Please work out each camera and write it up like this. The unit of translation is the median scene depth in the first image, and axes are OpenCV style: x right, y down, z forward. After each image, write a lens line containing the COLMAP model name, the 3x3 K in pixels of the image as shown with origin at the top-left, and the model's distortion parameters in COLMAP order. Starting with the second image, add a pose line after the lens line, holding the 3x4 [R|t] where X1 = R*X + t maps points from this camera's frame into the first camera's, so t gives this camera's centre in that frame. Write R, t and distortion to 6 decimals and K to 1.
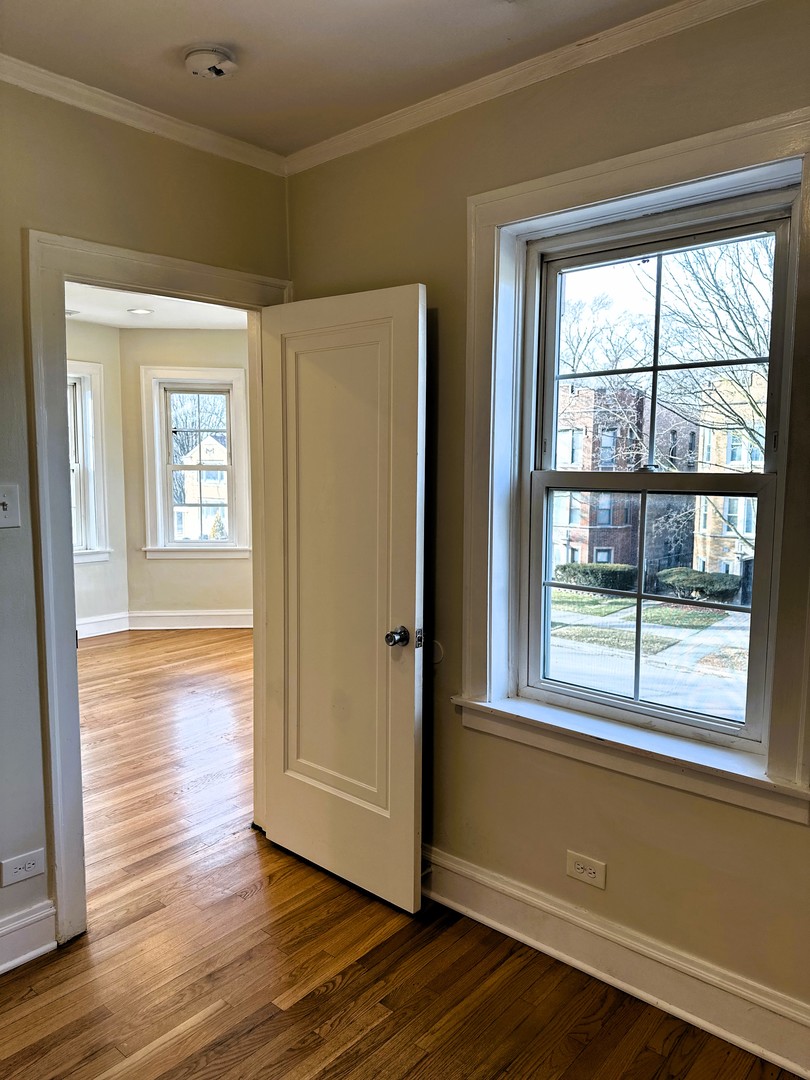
lens RADIAL K [[760.6, 0, 405.0], [0, 760.6, 540.0], [0, 0, 1]] dist [0.050005, -0.004854]
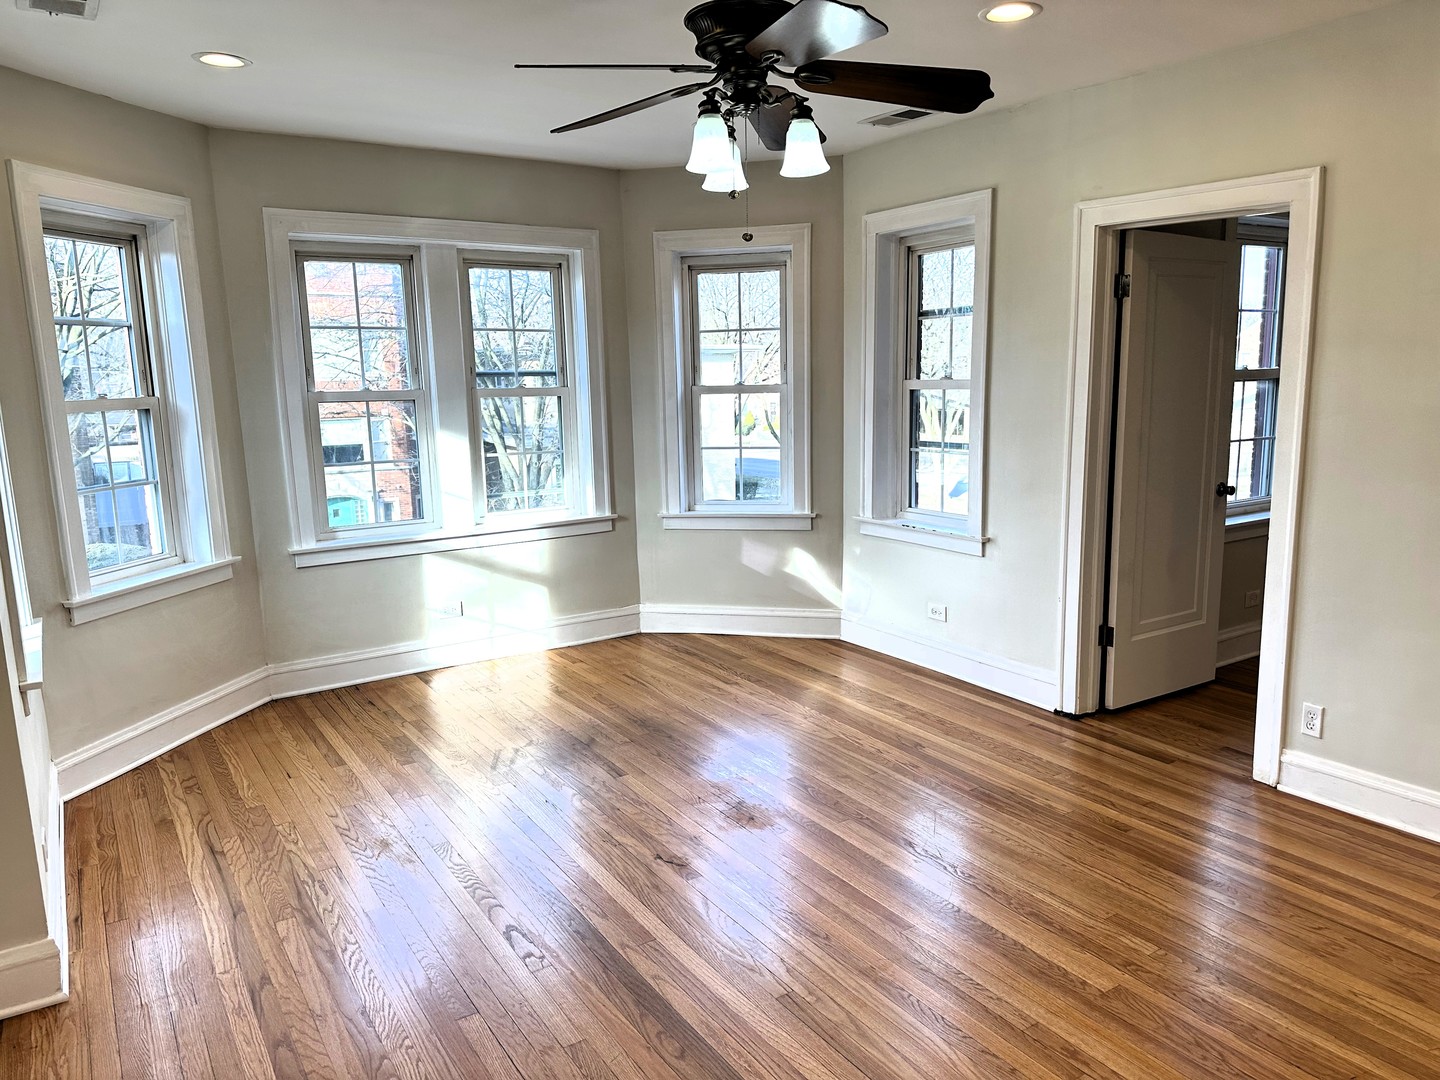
lens RADIAL K [[1001.4, 0, 720.0], [0, 1001.4, 540.0], [0, 0, 1]] dist [0.137220, -0.217566]
pose [[0.281577, -0.171144, 0.944153, -0.765703], [0.119531, 0.982557, 0.142457, -0.060170], [-0.952064, 0.072743, 0.297123, 0.488147]]
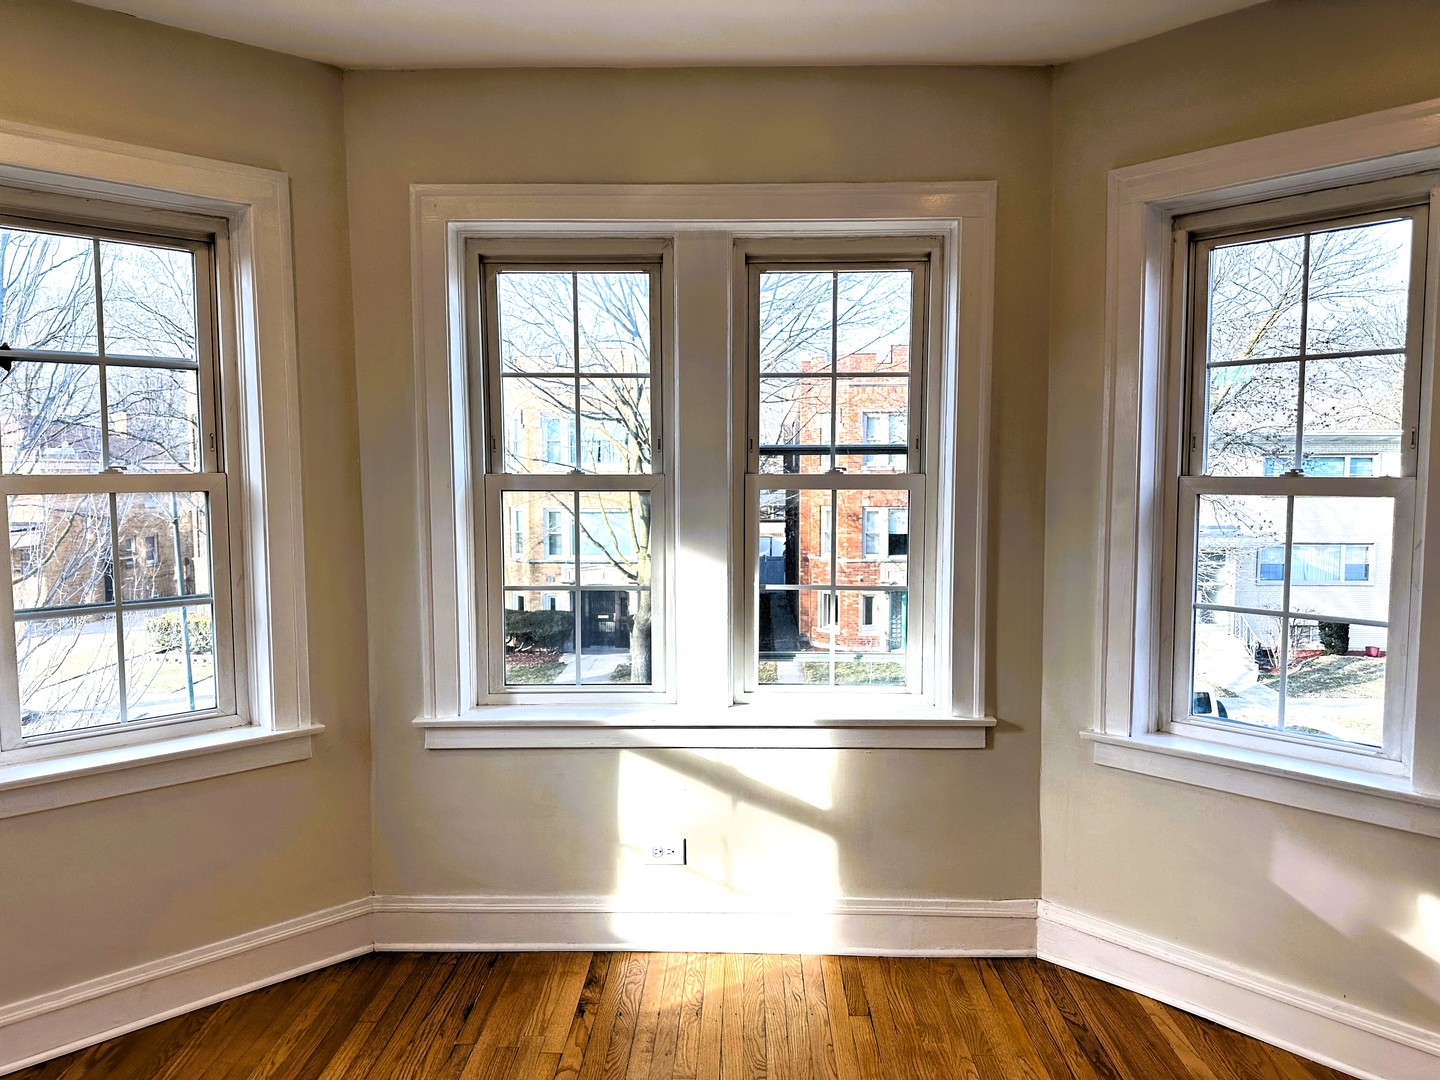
lens RADIAL K [[1001.4, 0, 720.0], [0, 1001.4, 540.0], [0, 0, 1]] dist [0.137220, -0.217566]
pose [[0.774995, -0.052812, 0.629757, -0.345250], [0.069320, 0.997593, -0.001648, -0.056594], [-0.628154, 0.044932, 0.776791, 0.551348]]
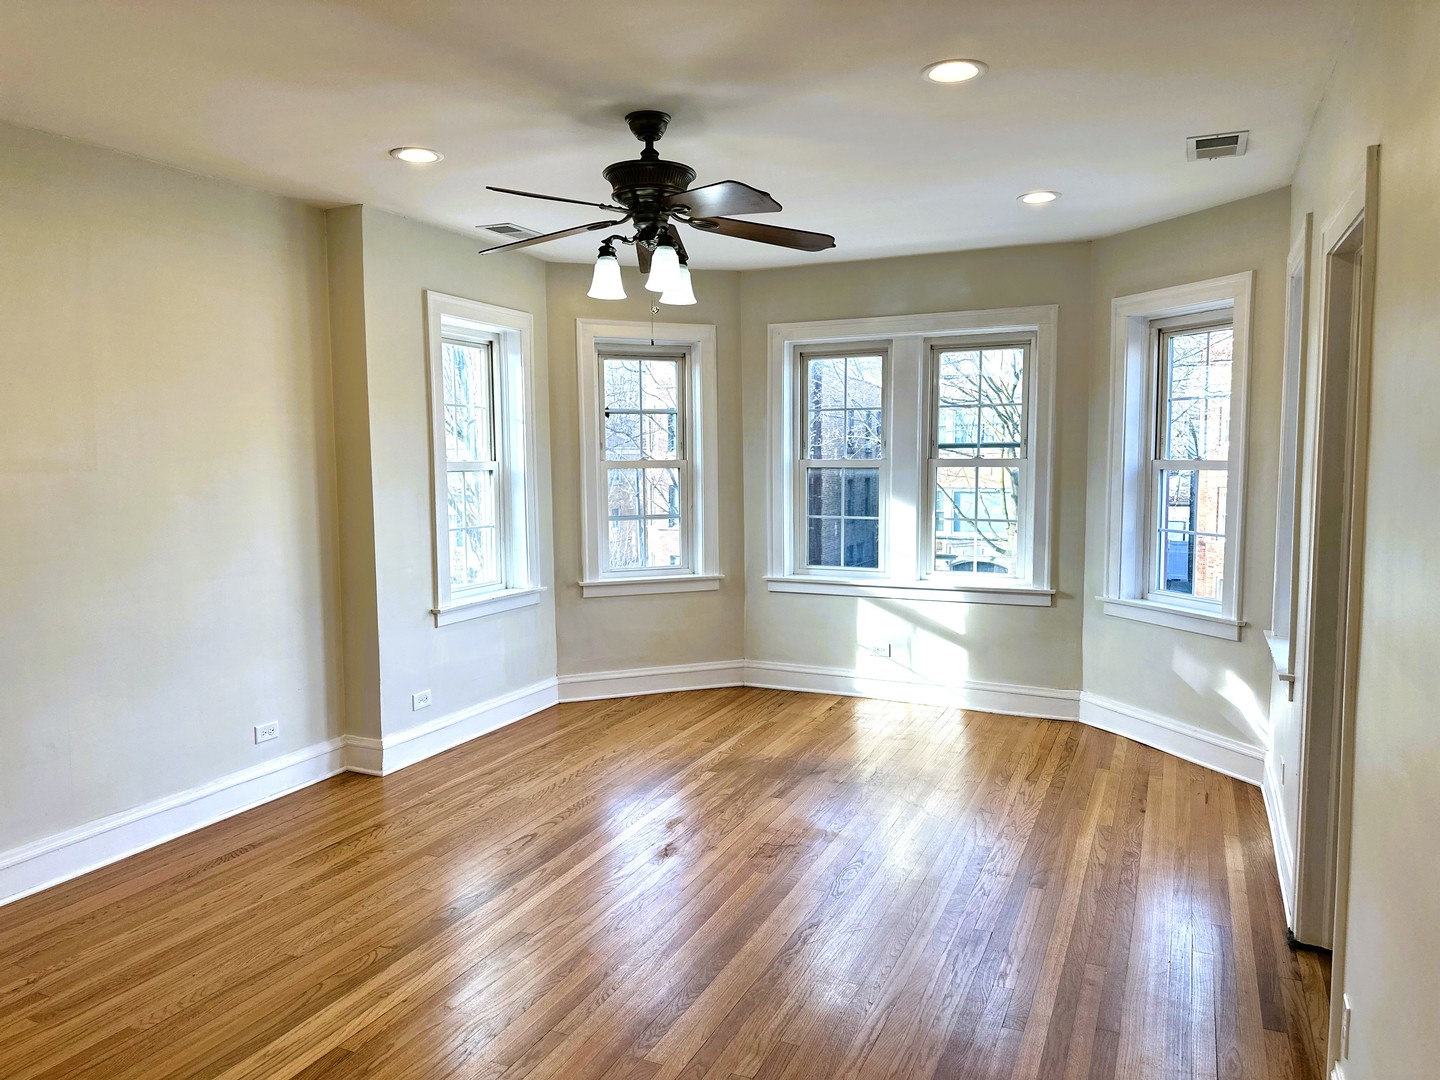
lens RADIAL K [[1001.4, 0, 720.0], [0, 1001.4, 540.0], [0, 0, 1]] dist [0.137220, -0.217566]
pose [[0.961618, -0.035995, 0.272021, -0.464734], [0.039660, 0.999181, -0.007985, -0.015211], [-0.271511, 0.018467, 0.962258, 0.094439]]
